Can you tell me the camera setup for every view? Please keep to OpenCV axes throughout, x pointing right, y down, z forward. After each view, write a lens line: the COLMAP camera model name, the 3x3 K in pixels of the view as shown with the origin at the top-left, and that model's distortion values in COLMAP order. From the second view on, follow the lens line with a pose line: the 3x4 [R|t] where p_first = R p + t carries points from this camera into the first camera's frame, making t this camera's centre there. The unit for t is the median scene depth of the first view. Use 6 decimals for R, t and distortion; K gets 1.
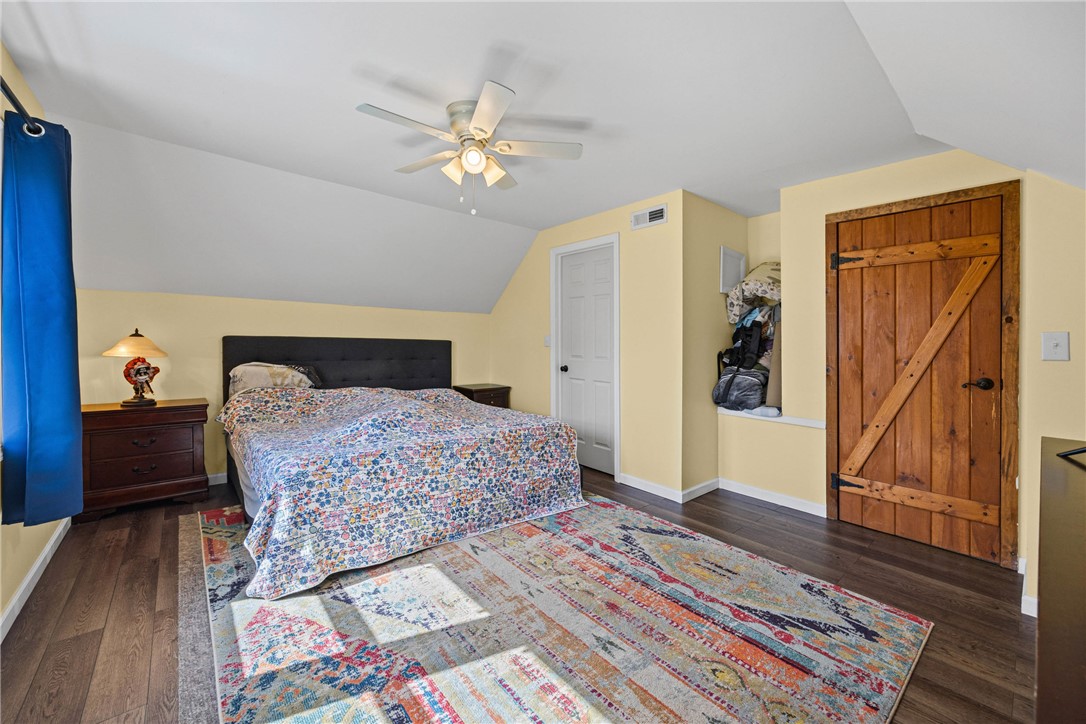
lens RADIAL K [[423.2, 0, 546.2], [0, 423.2, 343.7], [0, 0, 1]] dist [-0.001162, 0.000031]
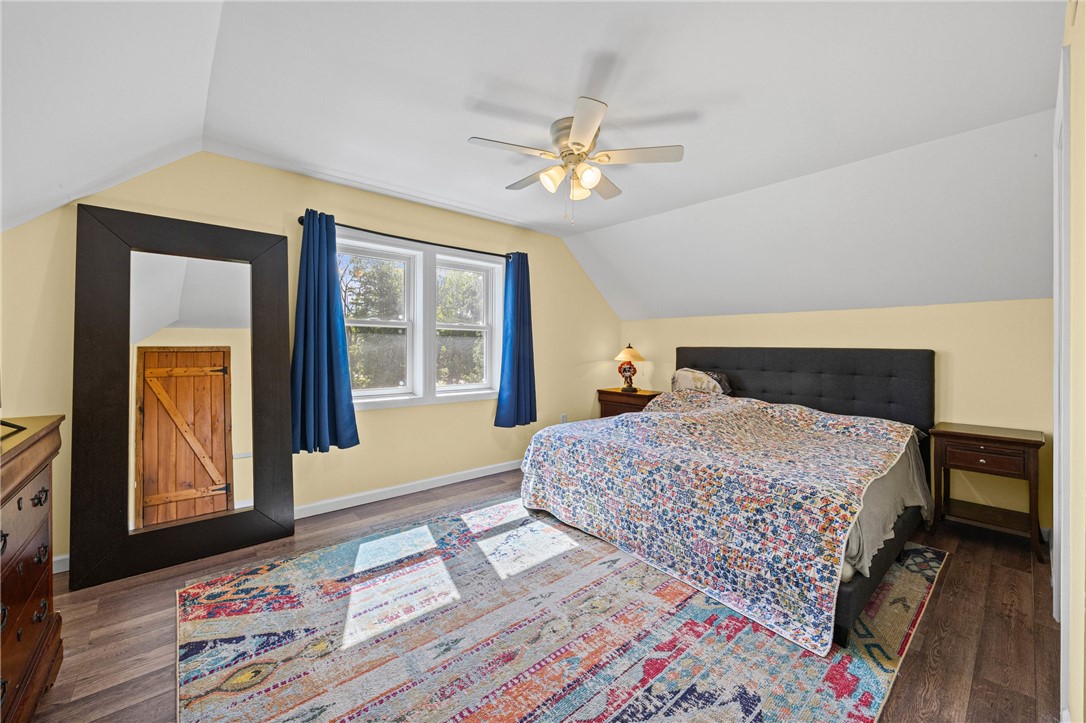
lens RADIAL K [[426.5, 0, 561.5], [0, 426.5, 357.7], [0, 0, 1]] dist [-0.002723, -0.000051]
pose [[0.028466, 0.007741, -0.999565, 0.738494], [-0.009492, 0.999927, 0.007474, 0.010687], [0.999550, 0.009276, 0.028537, 0.790349]]
